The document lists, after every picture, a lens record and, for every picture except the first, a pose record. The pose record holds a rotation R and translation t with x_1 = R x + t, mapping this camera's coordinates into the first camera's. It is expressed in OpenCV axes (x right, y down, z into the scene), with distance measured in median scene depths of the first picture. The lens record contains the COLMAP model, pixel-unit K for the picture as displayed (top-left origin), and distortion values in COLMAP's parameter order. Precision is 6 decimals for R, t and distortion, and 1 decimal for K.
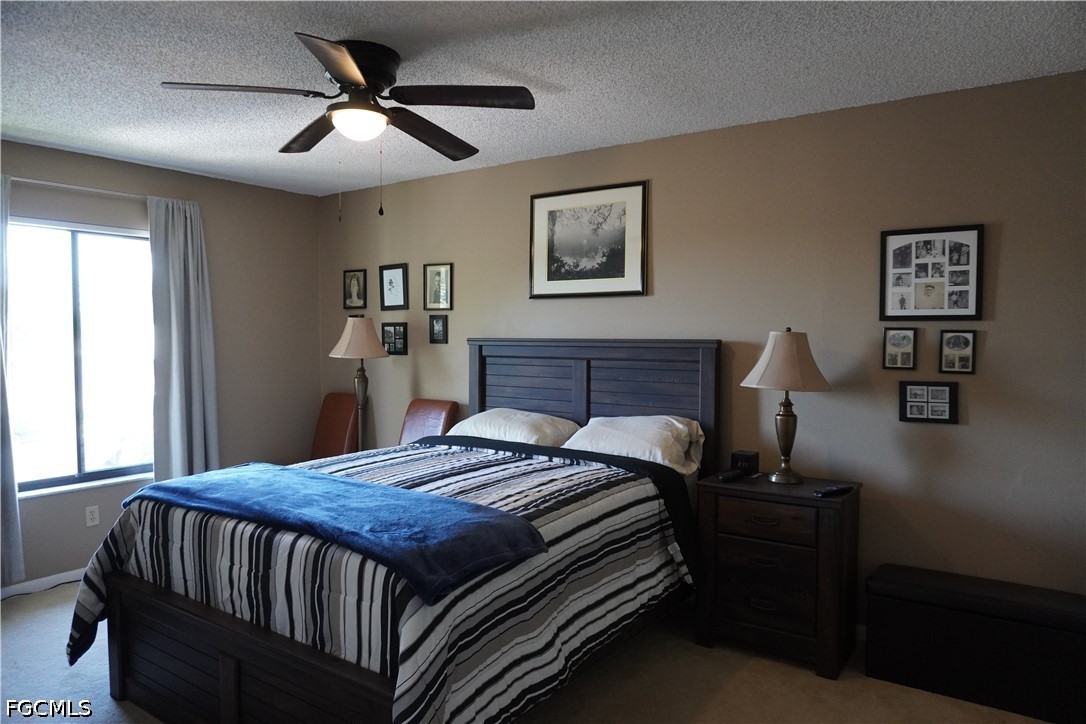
lens RADIAL K [[729.3, 0, 546.9], [0, 729.3, 364.5], [0, 0, 1]] dist [-0.047711, 0.044219]
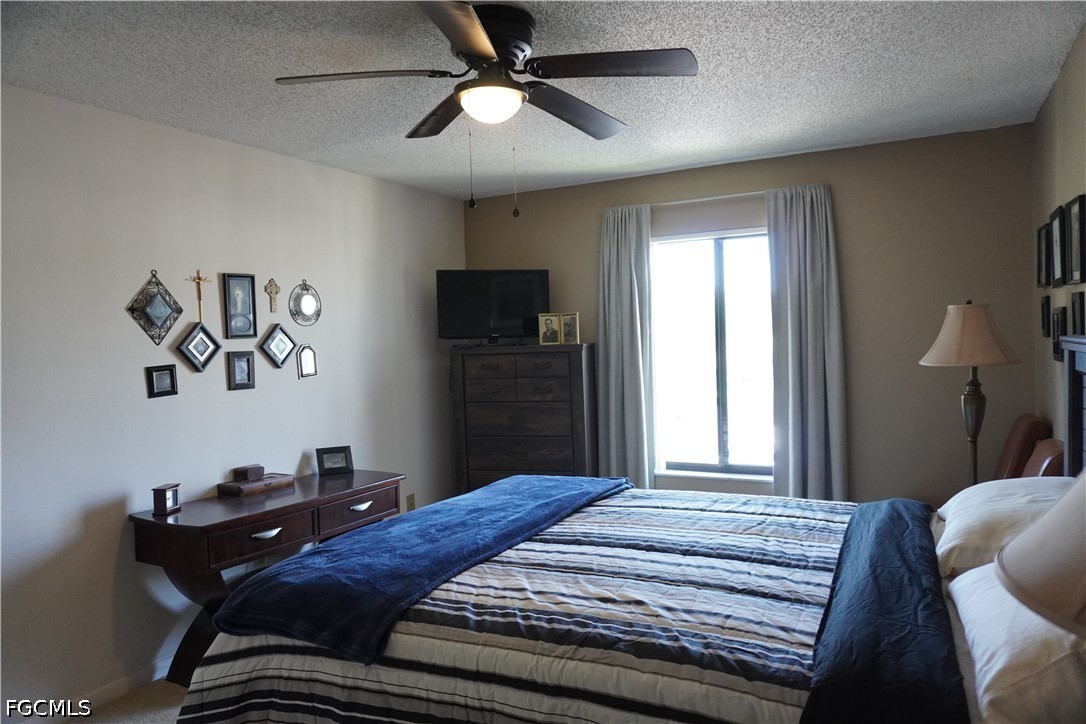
lens RADIAL K [[729.3, 0, 546.9], [0, 729.3, 364.5], [0, 0, 1]] dist [-0.047711, 0.044219]
pose [[0.101738, 0.035204, -0.994188, 0.612878], [-0.000889, 0.999376, 0.035297, -0.056239], [0.994811, -0.002707, 0.101705, 0.932893]]
